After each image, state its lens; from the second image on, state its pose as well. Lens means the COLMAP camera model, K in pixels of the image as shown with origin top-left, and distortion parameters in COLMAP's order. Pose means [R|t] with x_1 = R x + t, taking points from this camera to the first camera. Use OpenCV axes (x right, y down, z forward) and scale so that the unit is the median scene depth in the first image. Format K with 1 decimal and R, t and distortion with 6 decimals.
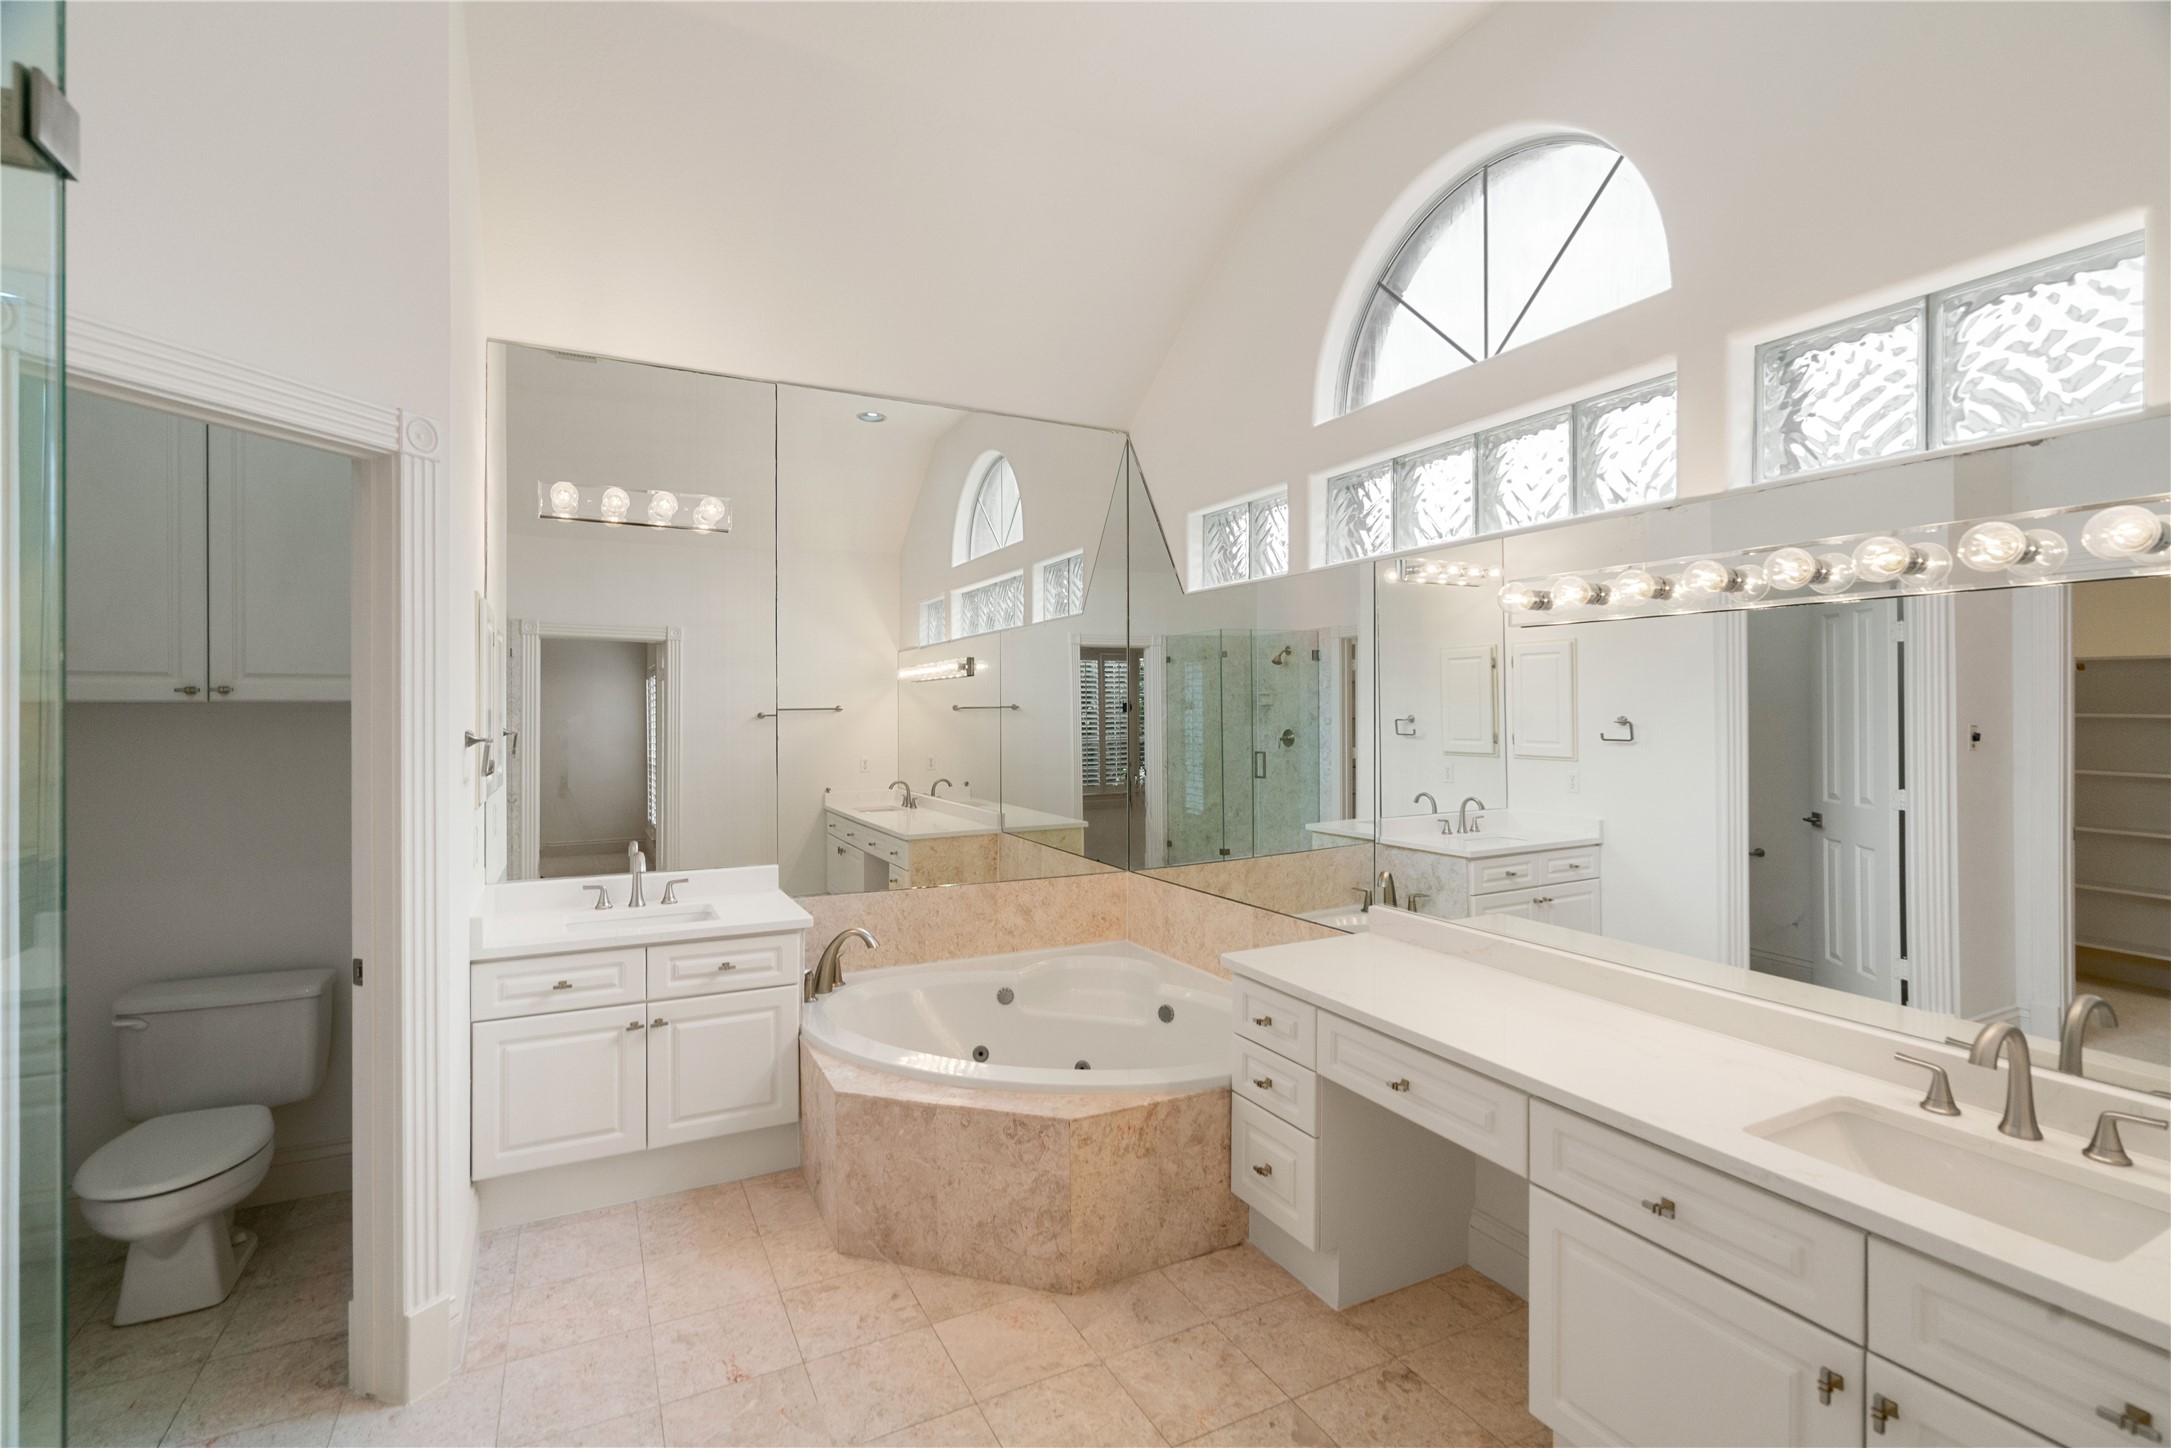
lens RADIAL K [[993.7, 0, 1086.8], [0, 993.7, 711.4], [0, 0, 1]] dist [-0.000880, -0.000055]
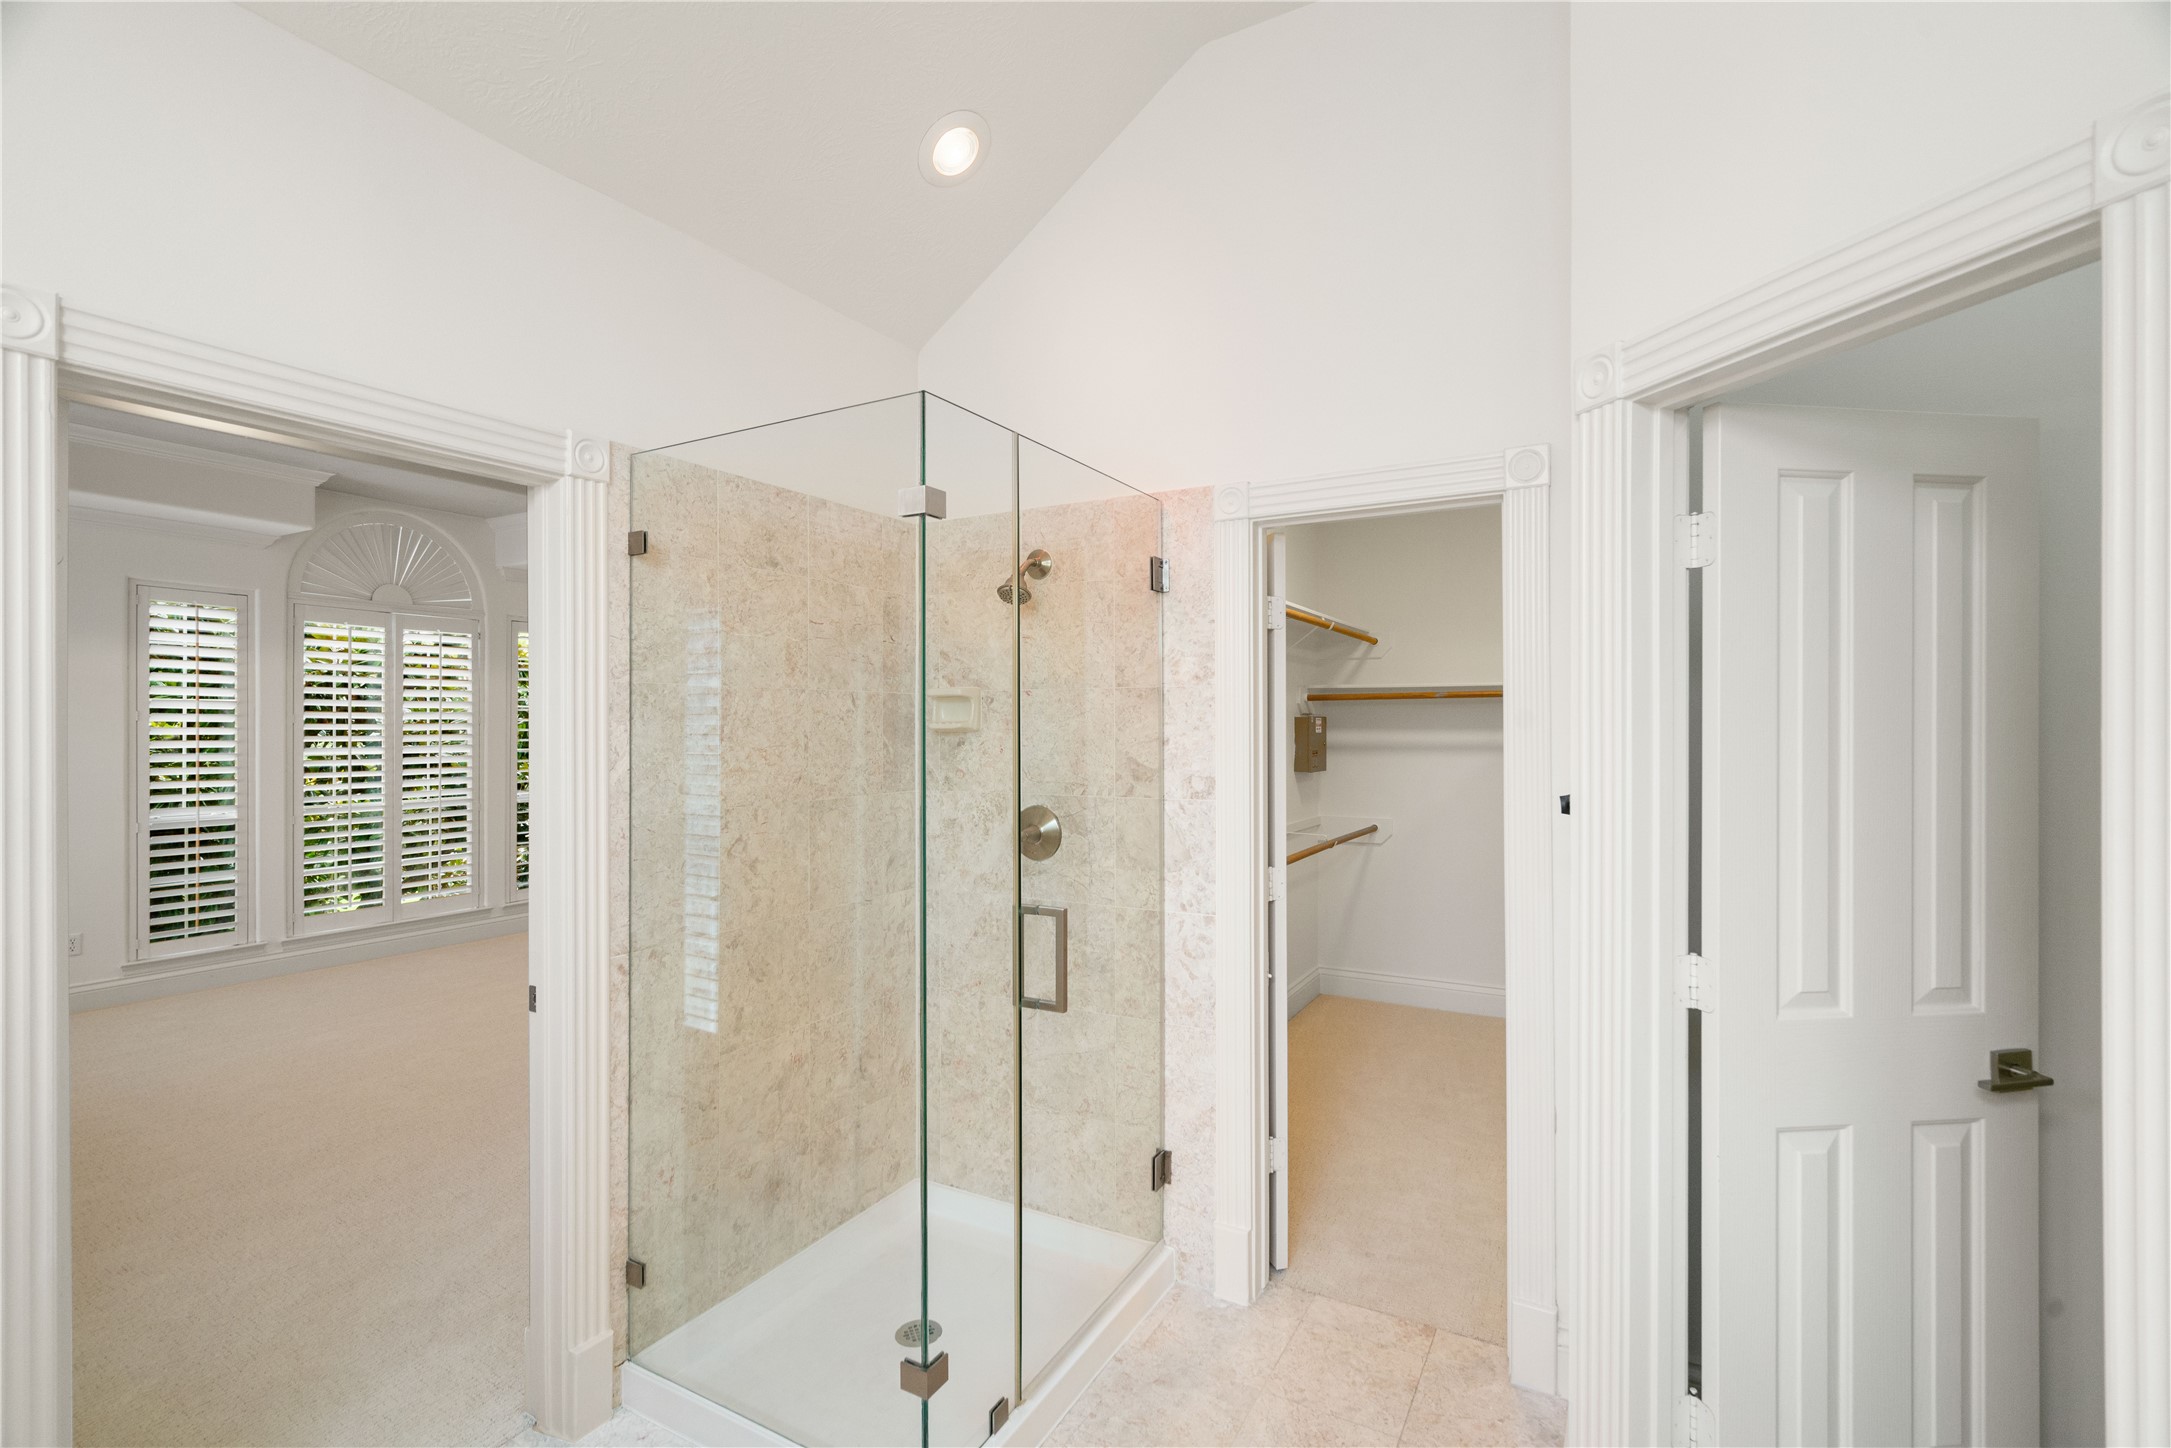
lens RADIAL K [[993.7, 0, 1084.7], [0, 993.7, 743.6], [0, 0, 1]] dist [-0.000880, -0.000055]
pose [[0.828590, 0.015258, 0.559647, 0.035163], [-0.011917, 0.999883, -0.009615, 0.000426], [-0.559728, 0.001298, 0.828675, 0.737489]]
